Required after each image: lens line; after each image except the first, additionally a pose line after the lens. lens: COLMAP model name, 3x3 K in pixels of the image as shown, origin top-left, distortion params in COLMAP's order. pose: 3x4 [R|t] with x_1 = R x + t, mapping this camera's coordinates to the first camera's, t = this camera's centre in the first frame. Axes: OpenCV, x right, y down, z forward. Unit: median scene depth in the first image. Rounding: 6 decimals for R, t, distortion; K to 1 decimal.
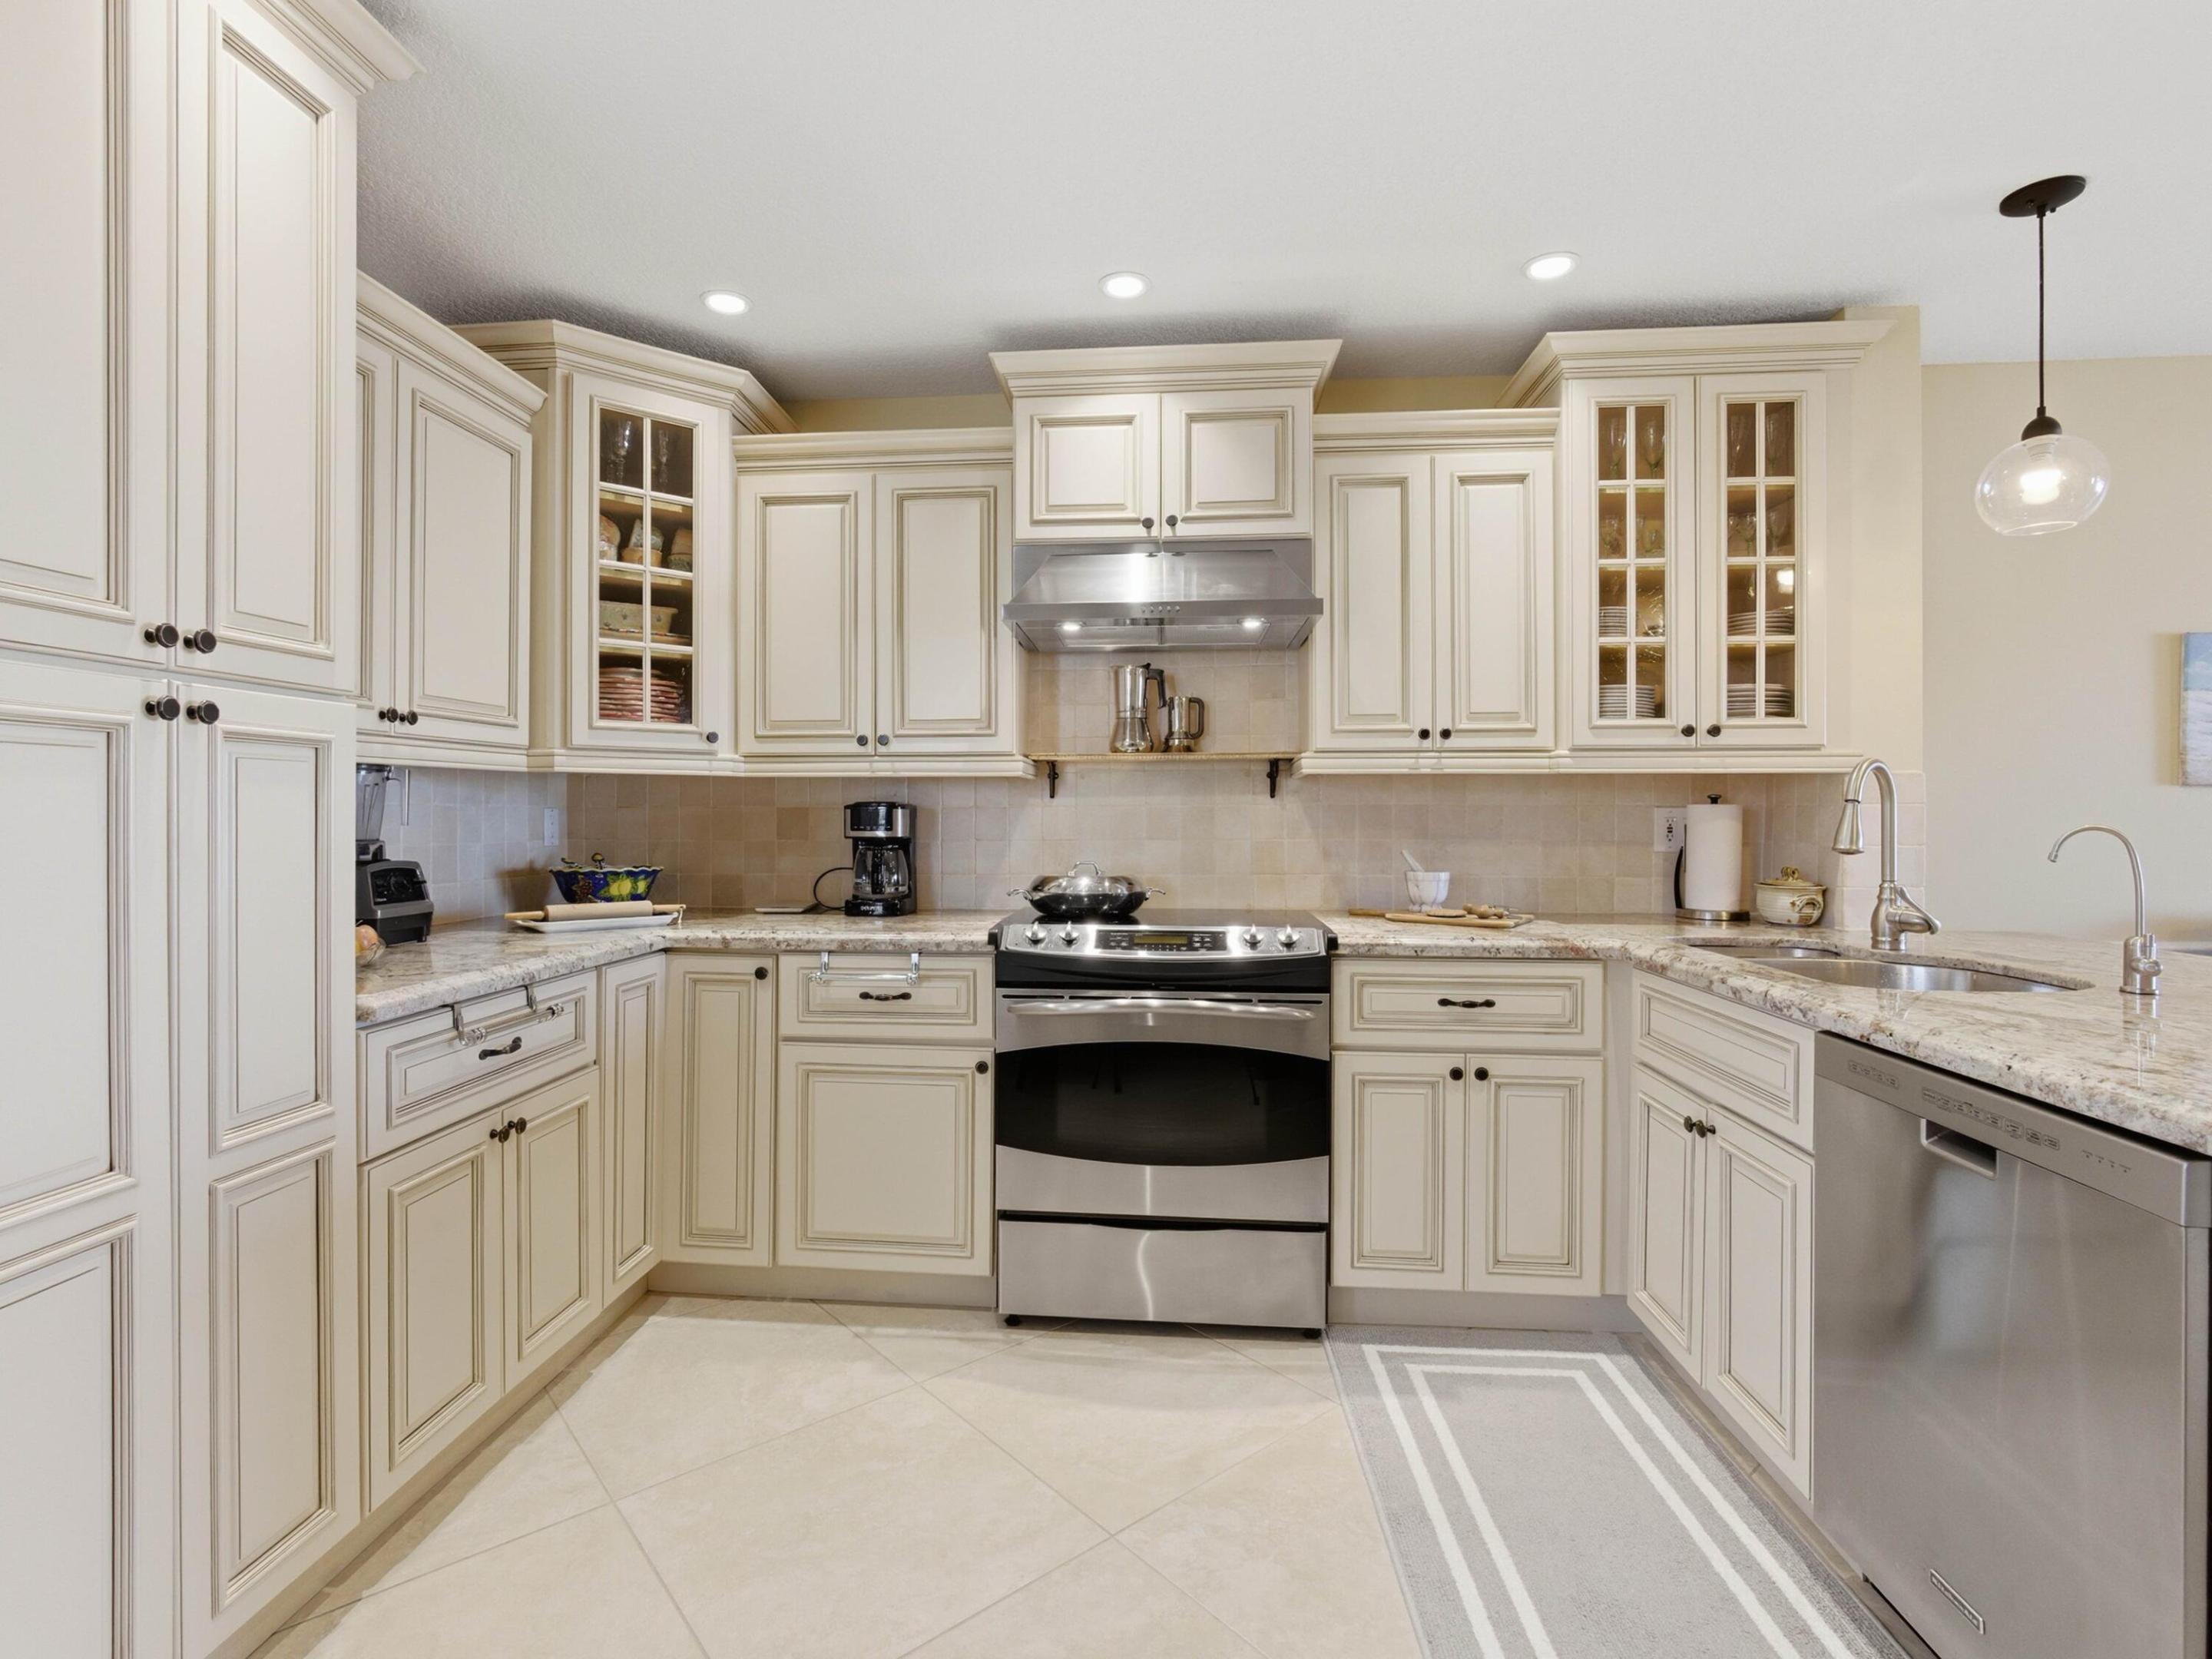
lens RADIAL K [[1060.9, 0, 1075.4], [0, 1060.9, 815.0], [0, 0, 1]] dist [-0.013241, 0.004527]
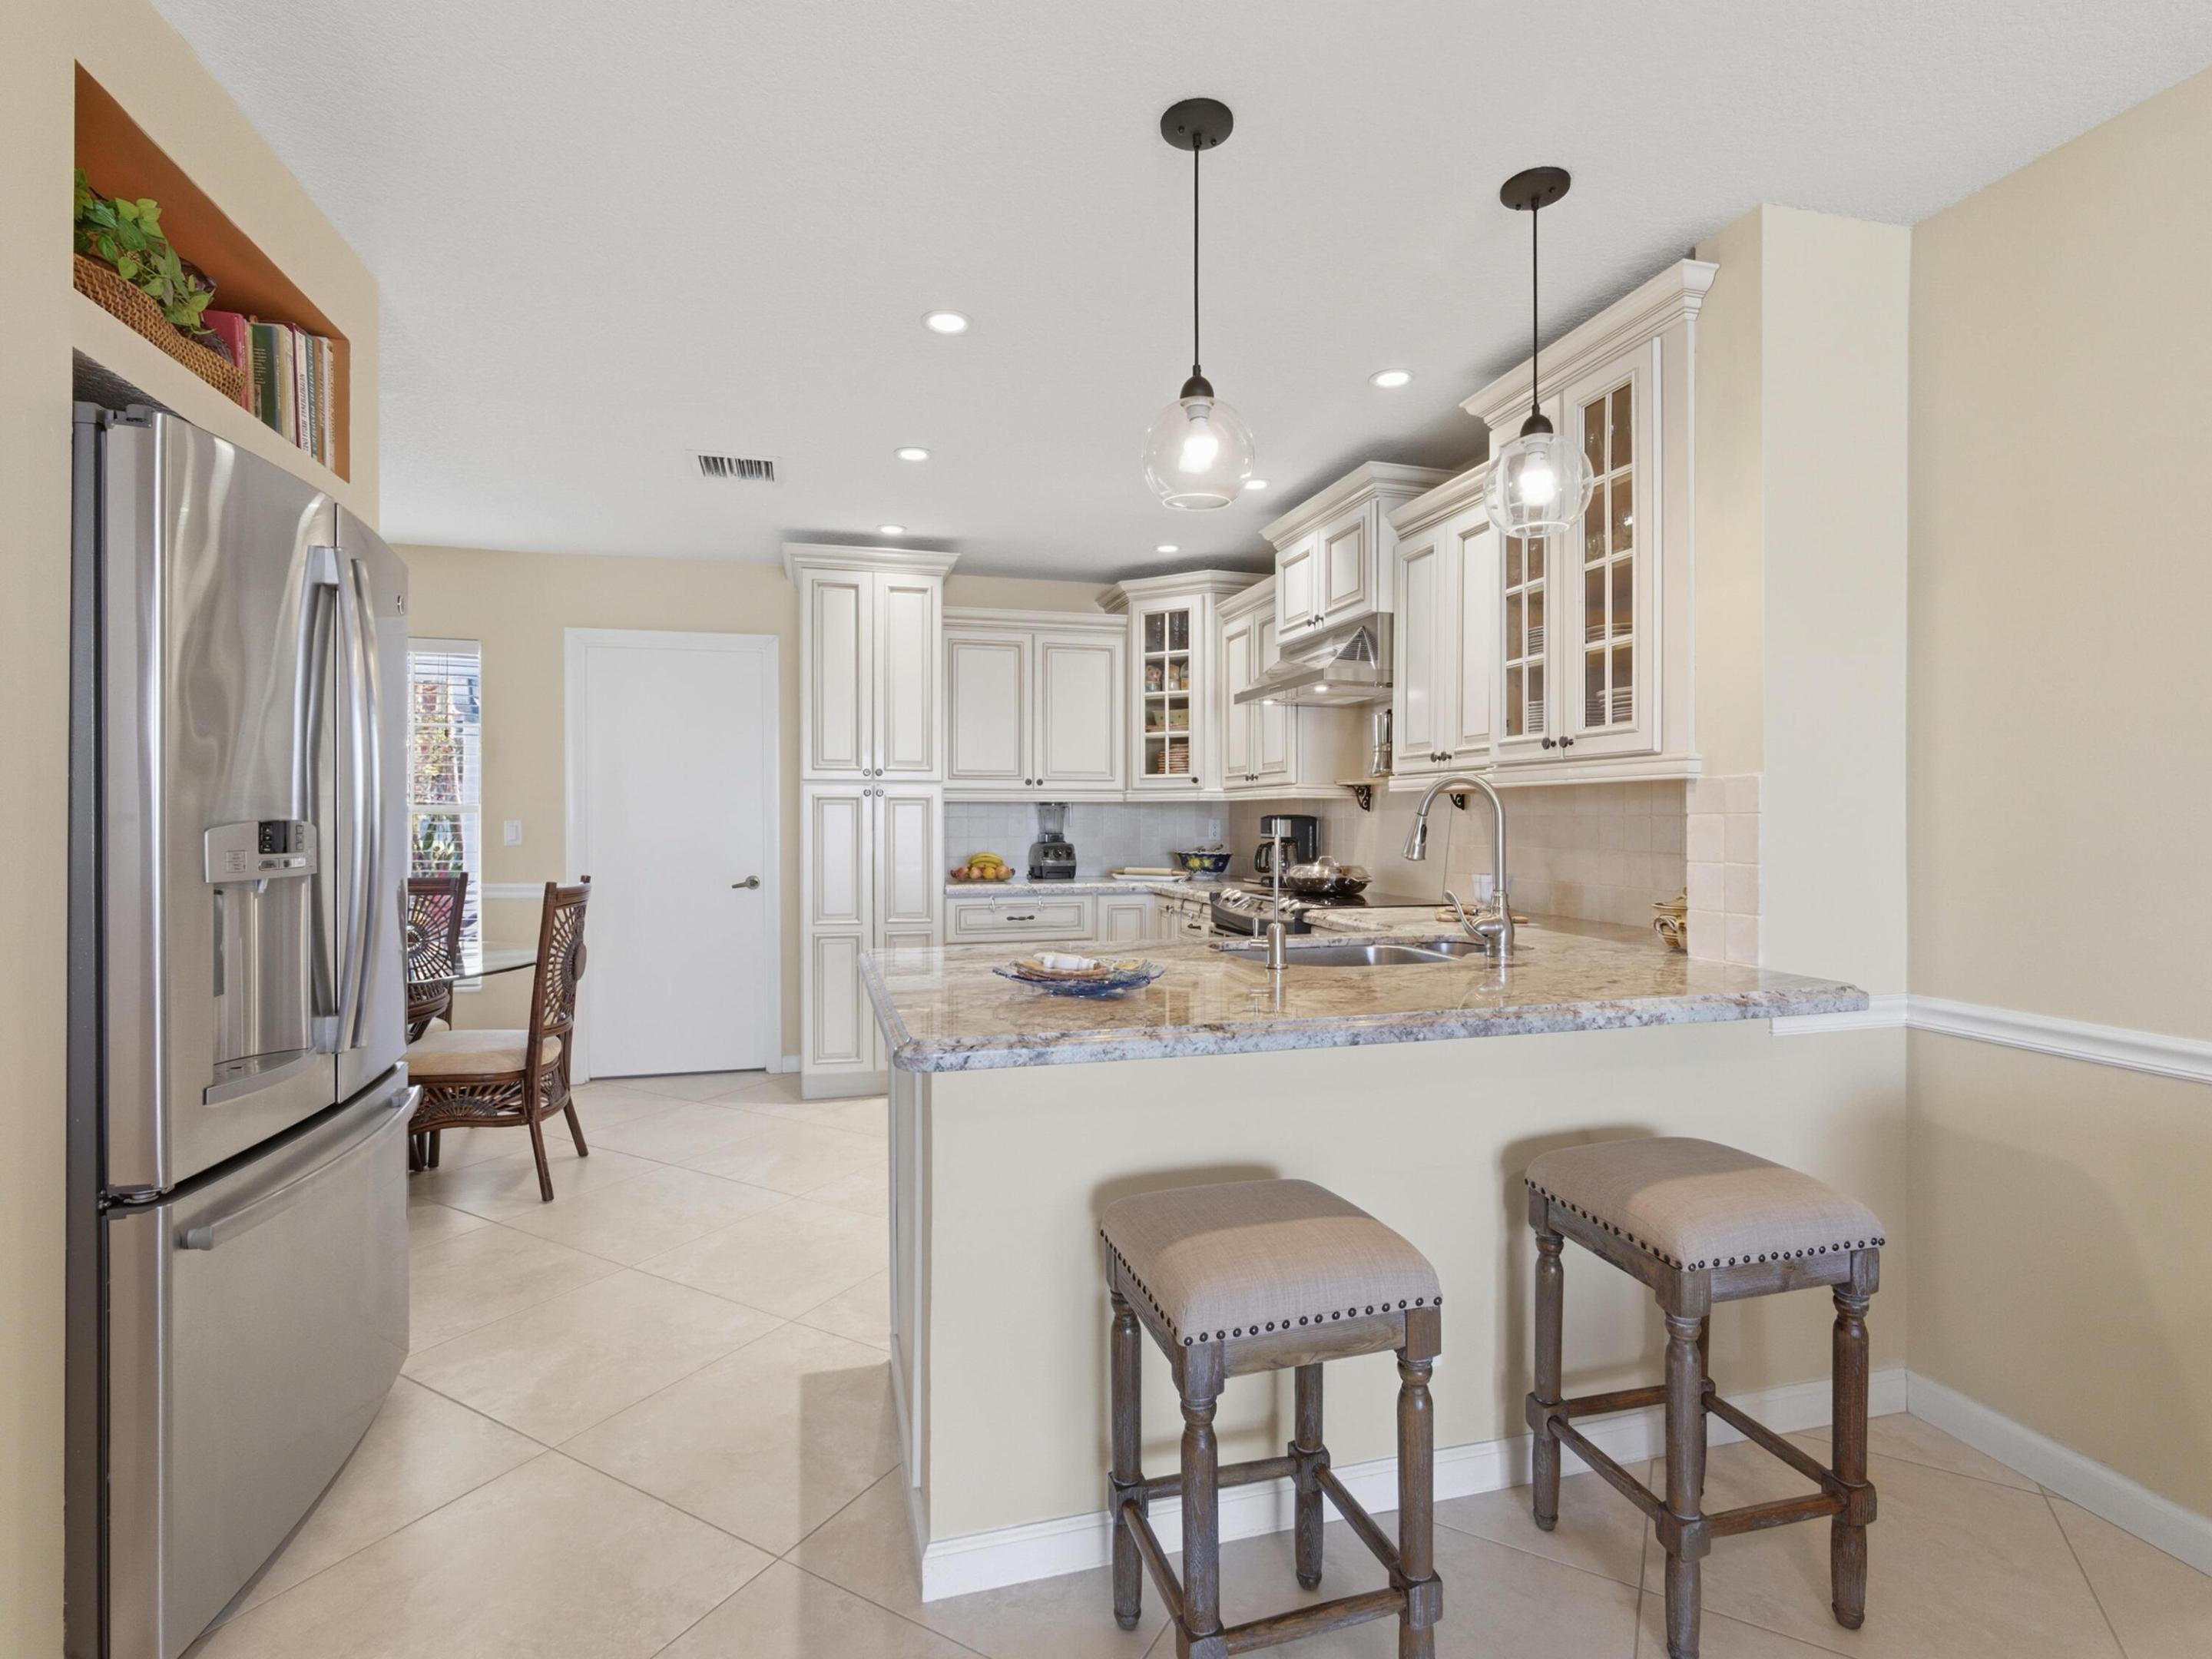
lens RADIAL K [[1072.9, 0, 1113.4], [0, 1072.9, 823.3], [0, 0, 1]] dist [-0.001338, -0.001203]
pose [[0.359820, 0.002923, -0.933017, 1.390236], [-0.002073, 0.999995, 0.002333, -0.003985], [0.933020, 0.001094, 0.359824, 0.230921]]
